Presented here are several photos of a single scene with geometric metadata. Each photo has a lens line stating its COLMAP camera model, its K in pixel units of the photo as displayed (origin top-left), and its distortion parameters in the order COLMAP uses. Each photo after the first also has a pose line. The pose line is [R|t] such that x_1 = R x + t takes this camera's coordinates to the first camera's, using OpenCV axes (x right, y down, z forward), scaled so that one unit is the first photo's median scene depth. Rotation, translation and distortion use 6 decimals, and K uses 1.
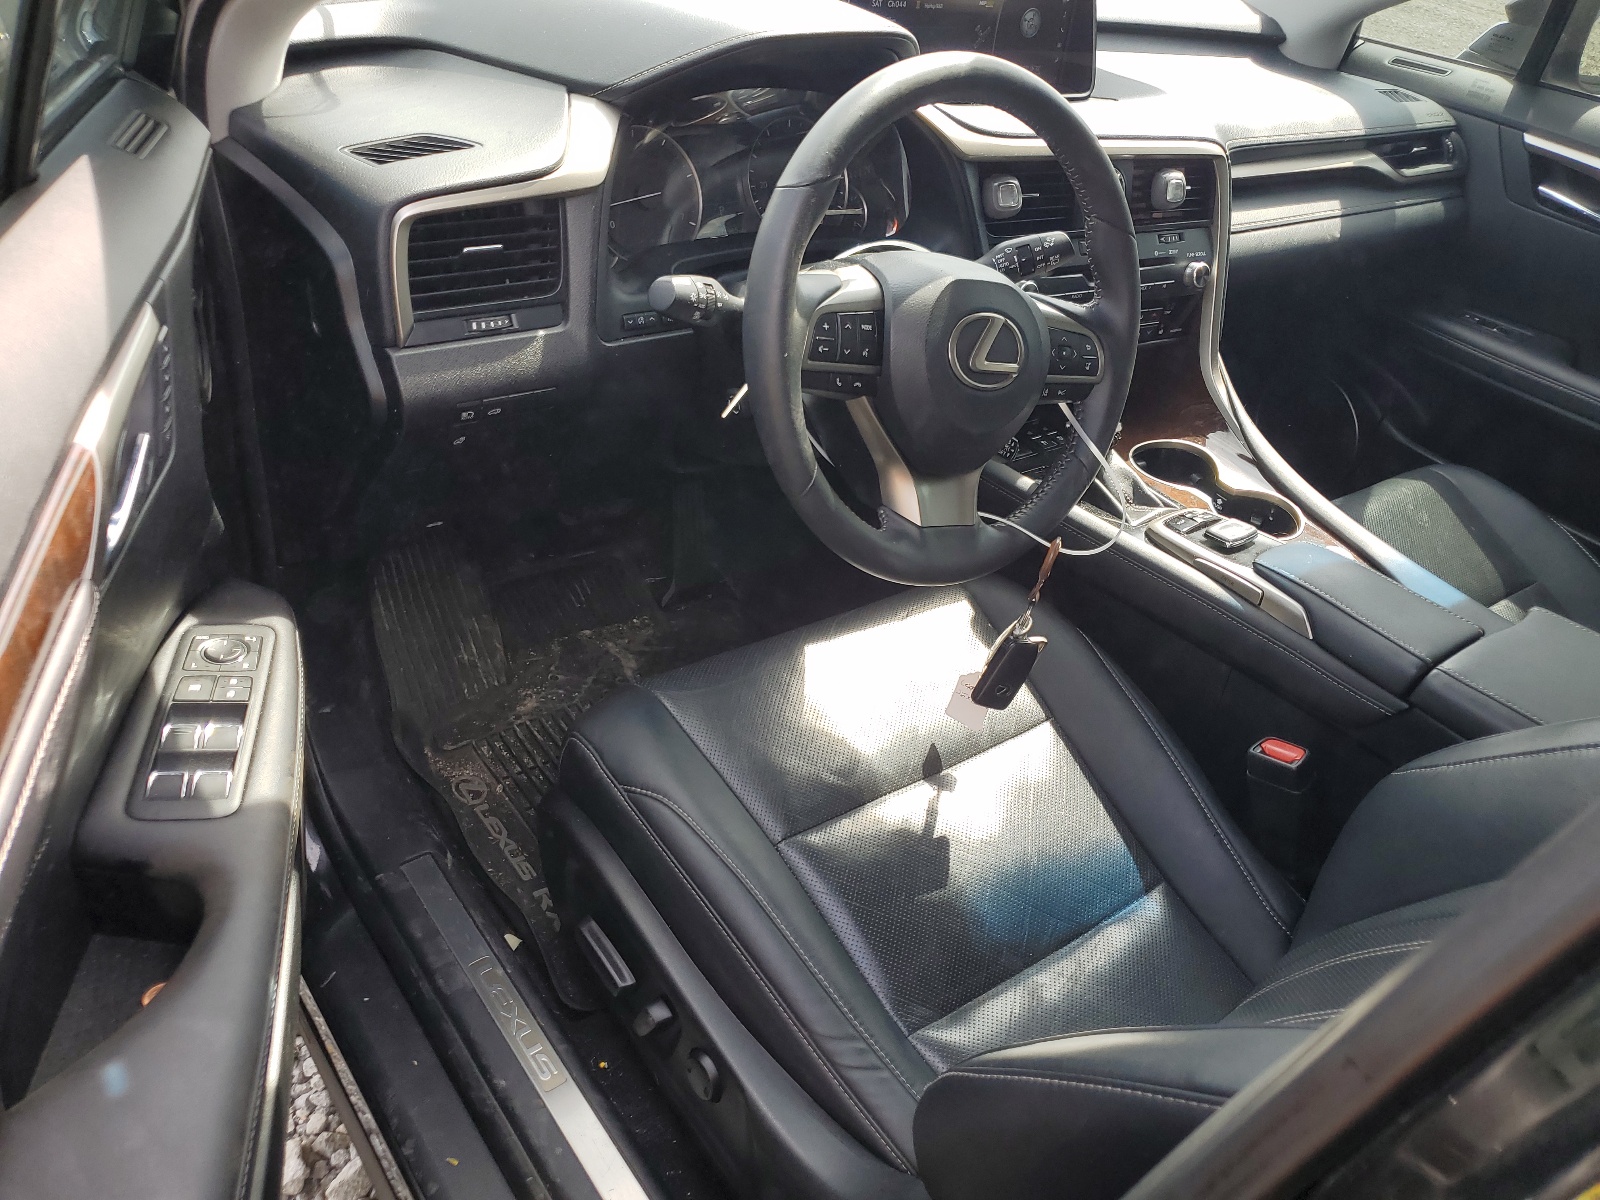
lens RADIAL K [[1209.6, 0, 801.2], [0, 1209.6, 635.8], [0, 0, 1]] dist [0.007034, 0.003368]
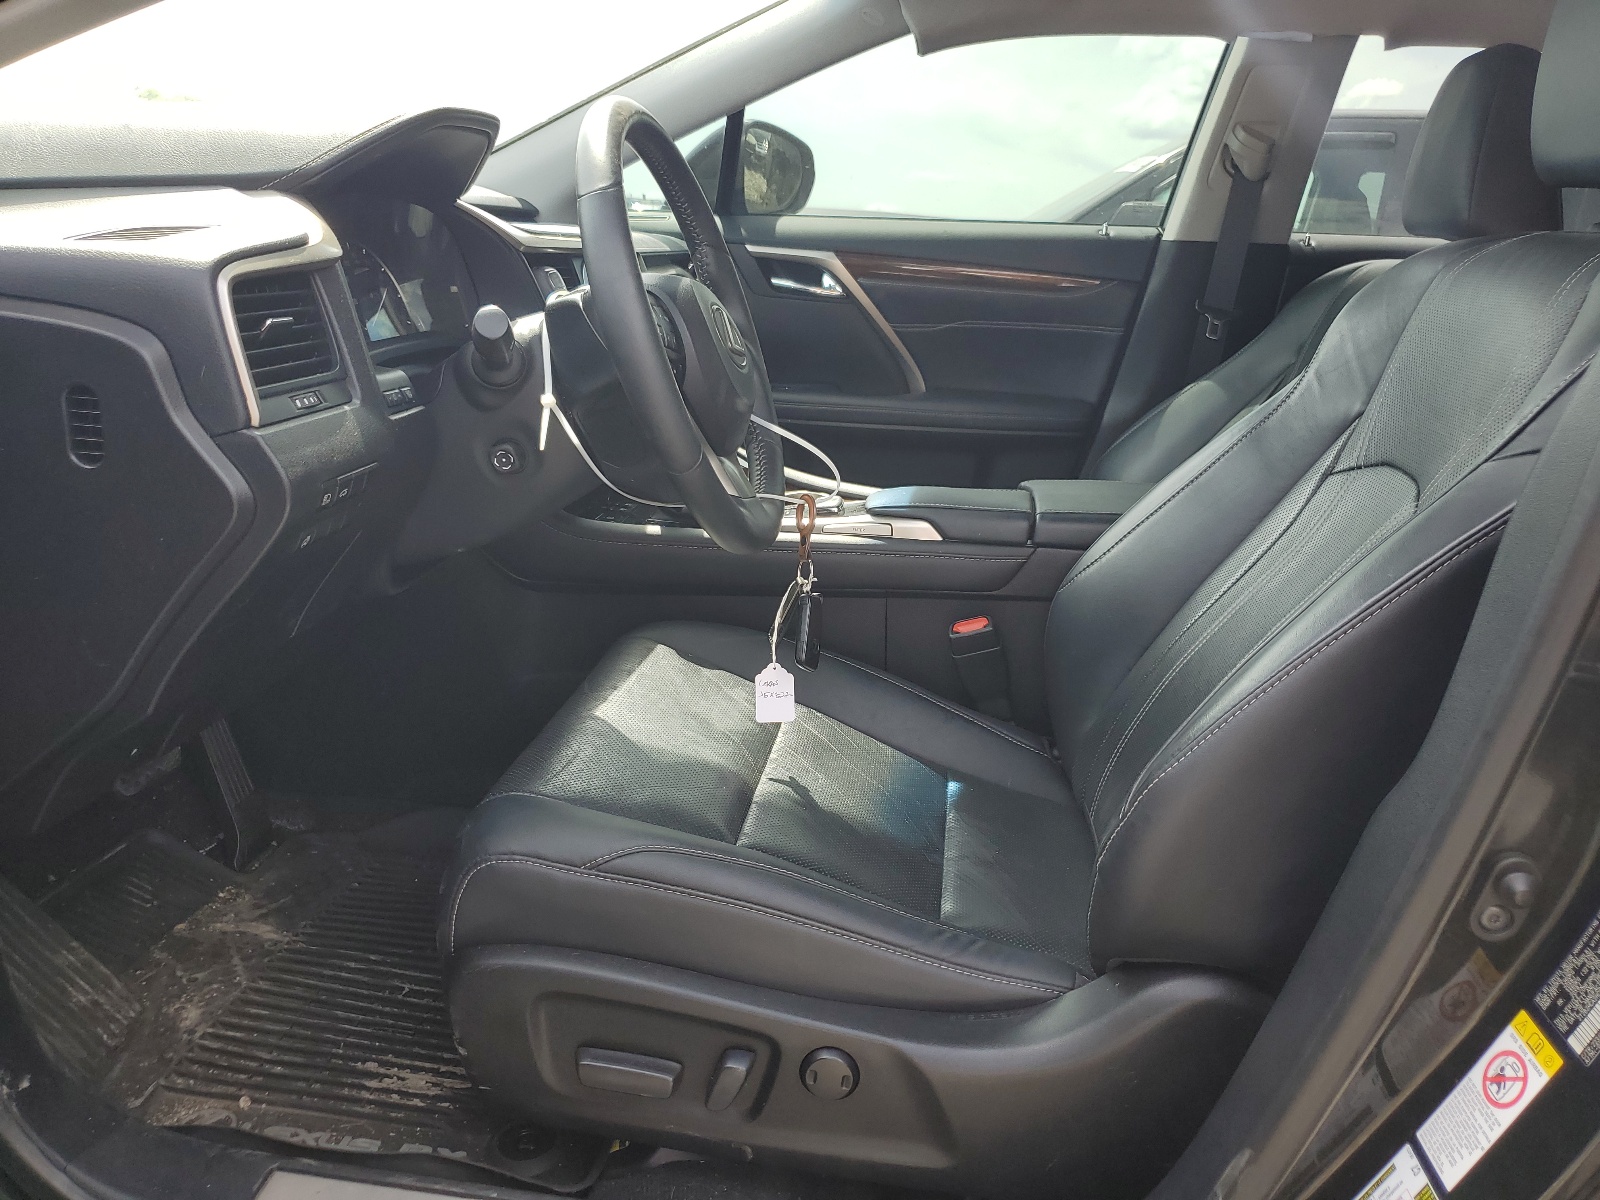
lens RADIAL K [[1233.6, 0, 800.0], [0, 1233.6, 600.0], [0, 0, 1]] dist [0.001307, 0.001285]
pose [[0.700113, -0.310226, 0.643118, -0.556340], [0.465303, 0.881403, -0.081370, 0.100325], [-0.541604, 0.356213, 0.761431, 0.144098]]
